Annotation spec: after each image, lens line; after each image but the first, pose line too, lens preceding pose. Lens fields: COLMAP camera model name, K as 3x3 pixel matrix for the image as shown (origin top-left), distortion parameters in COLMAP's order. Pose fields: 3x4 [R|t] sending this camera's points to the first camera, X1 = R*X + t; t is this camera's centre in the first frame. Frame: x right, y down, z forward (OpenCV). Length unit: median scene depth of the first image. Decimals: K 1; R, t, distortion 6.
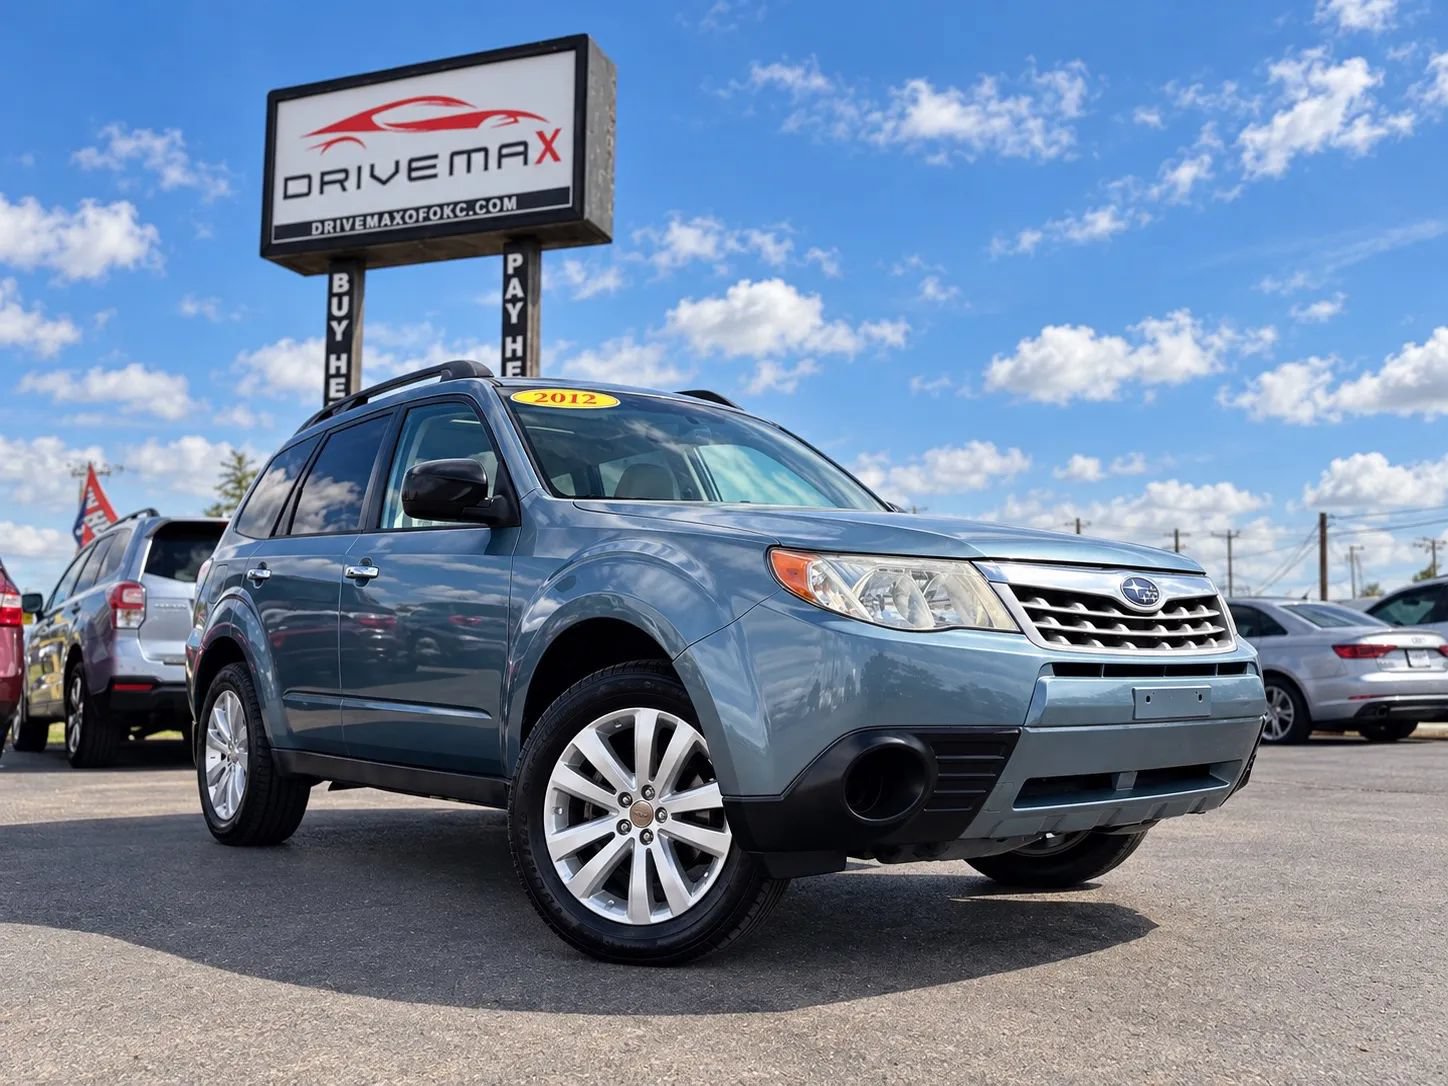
lens RADIAL K [[1214.5, 0, 724.0], [0, 1214.5, 545.2], [0, 0, 1]] dist [-0.003147, -0.475147]
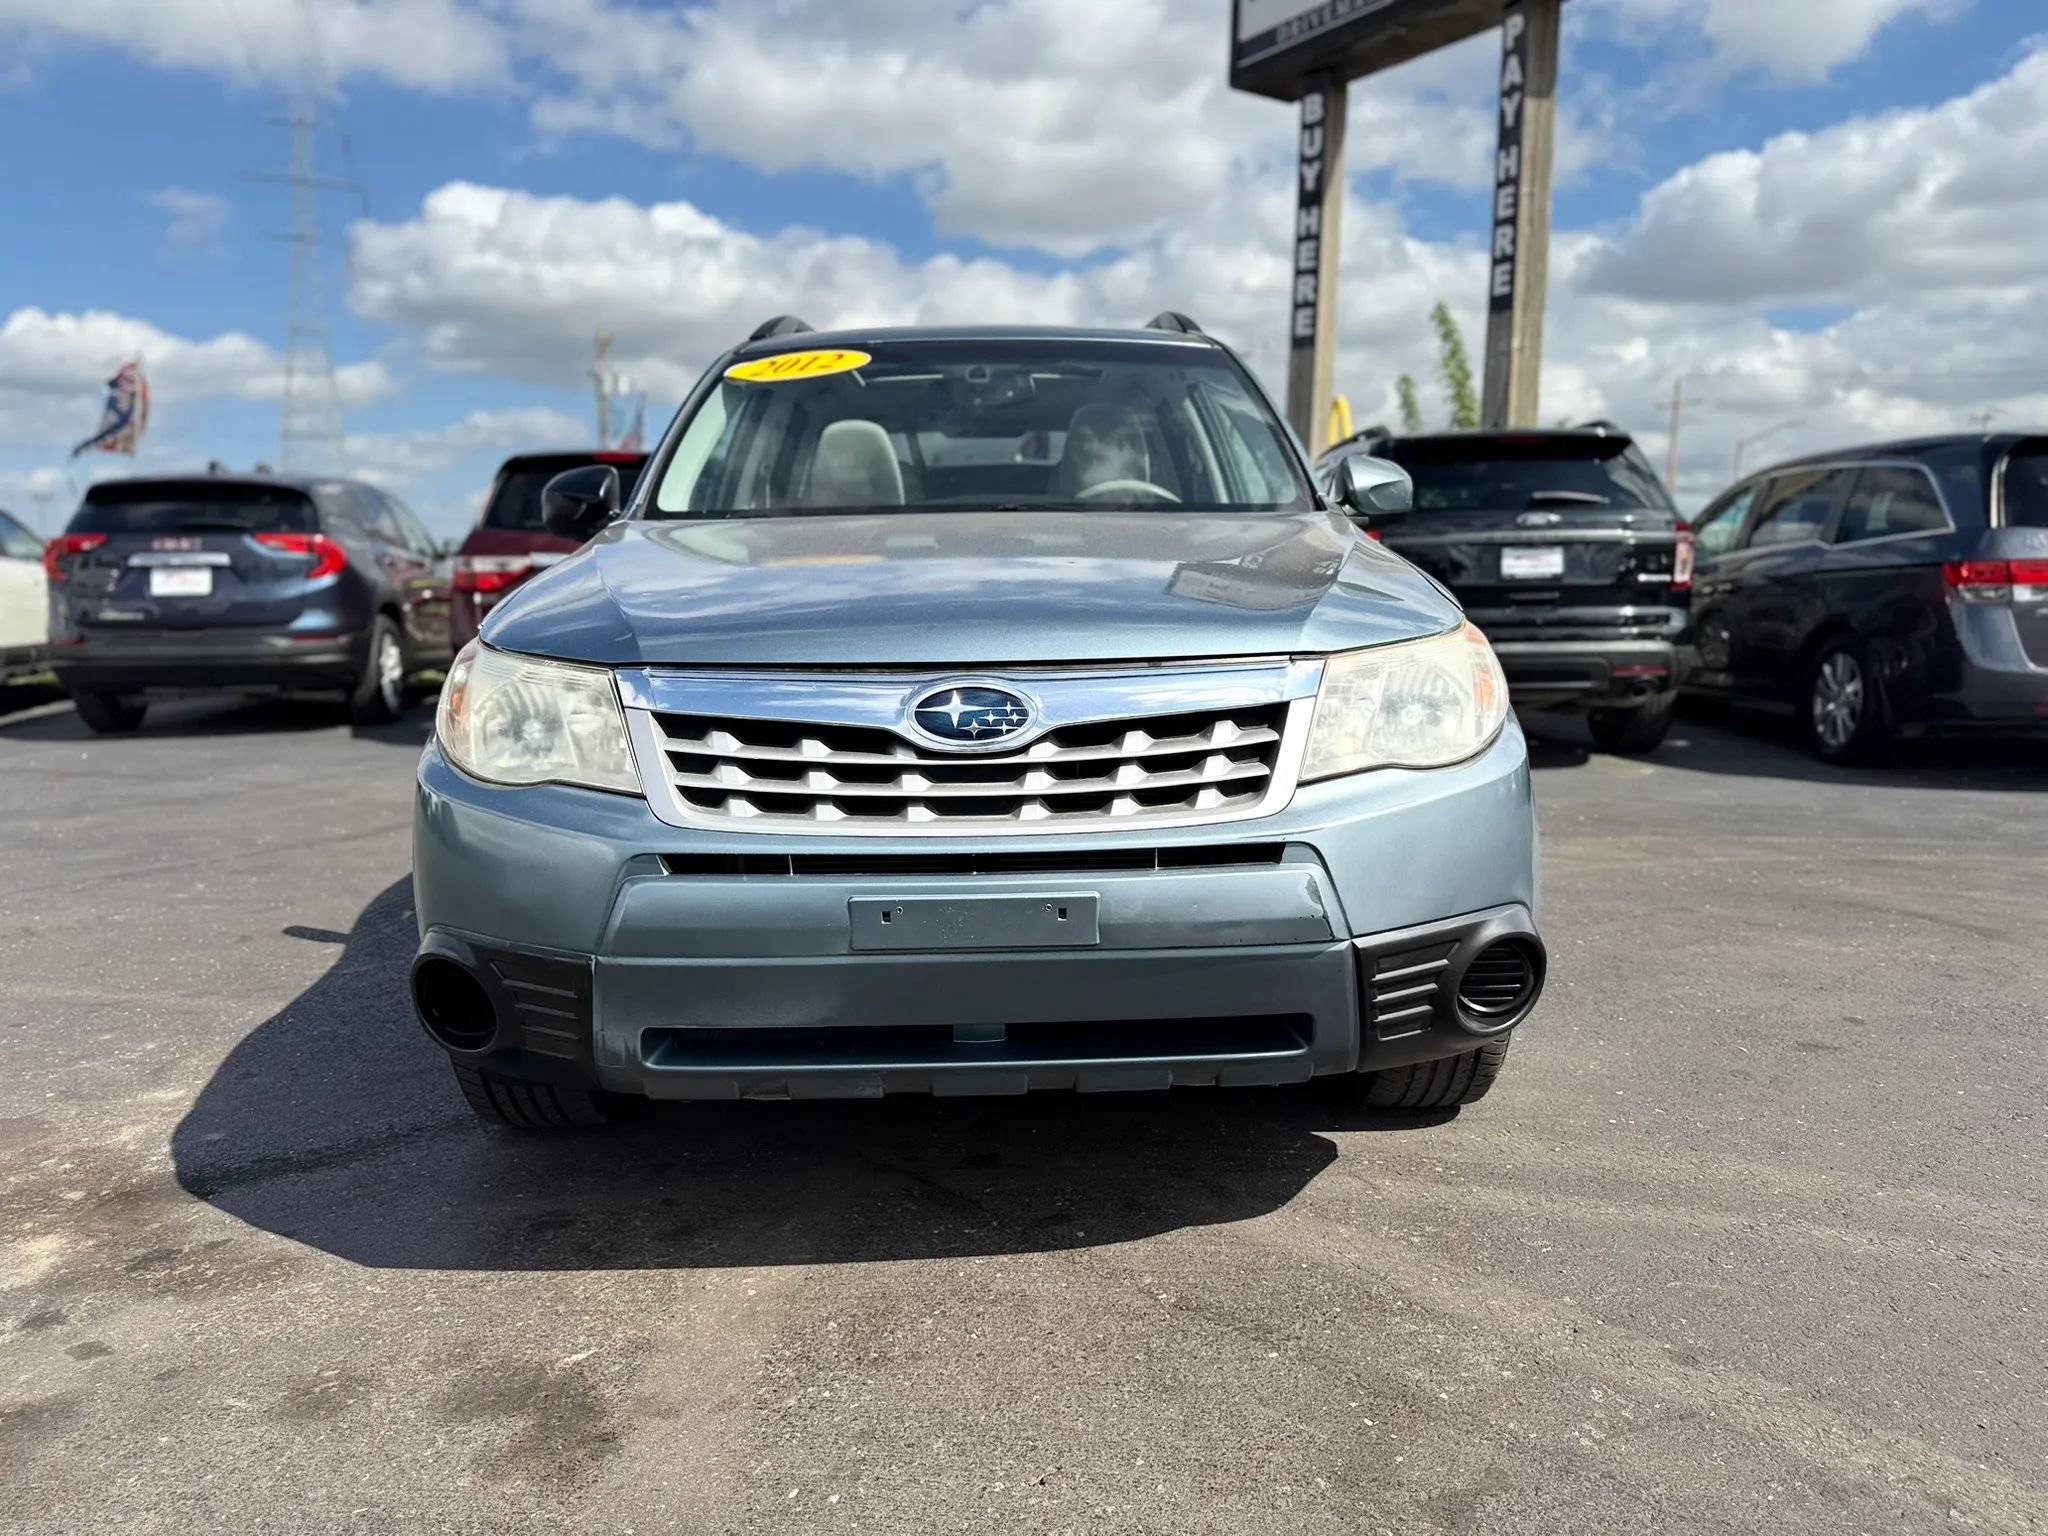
lens RADIAL K [[1506.0, 0, 1036.8], [0, 1506.0, 760.5], [0, 0, 1]] dist [0.002588, -0.006140]
pose [[0.799266, 0.049977, -0.598895, 0.740723], [0.080924, 0.978510, 0.189654, -0.064963], [0.595504, -0.200049, 0.778046, 0.456136]]
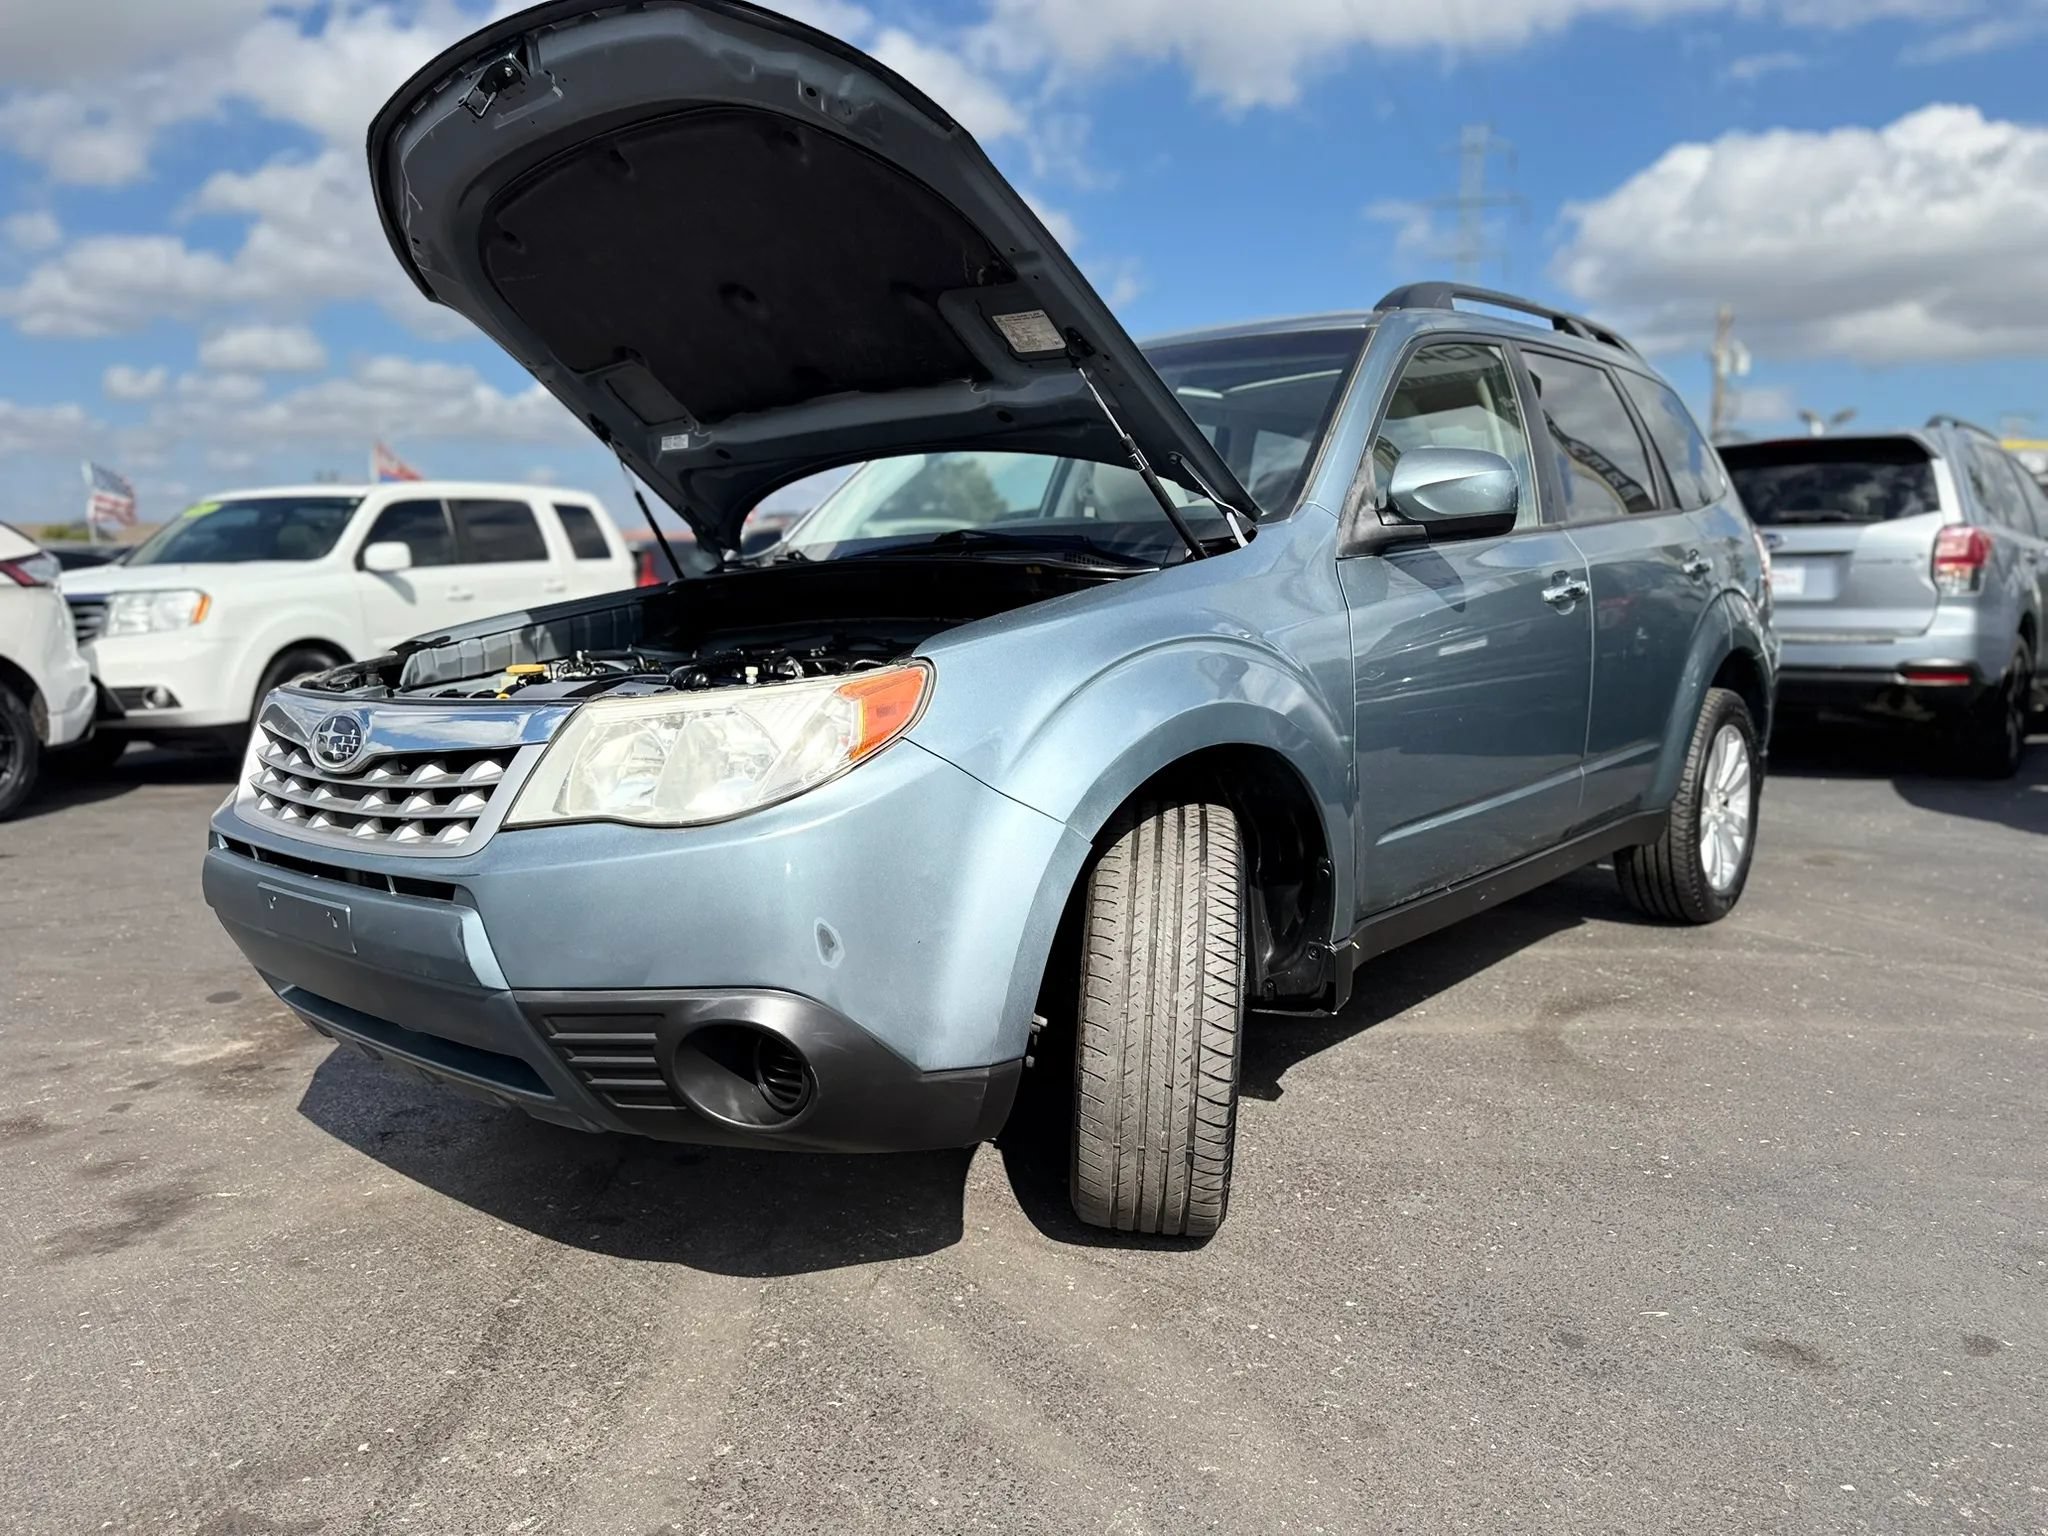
lens RADIAL K [[1555.2, 0, 1029.6], [0, 1555.2, 739.2], [0, 0, 1]] dist [0.047023, -0.043454]
pose [[0.131415, 0.077411, -0.988300, 1.161001], [0.130264, 0.986953, 0.094627, 0.005684], [0.982732, -0.141175, 0.119617, 1.193590]]
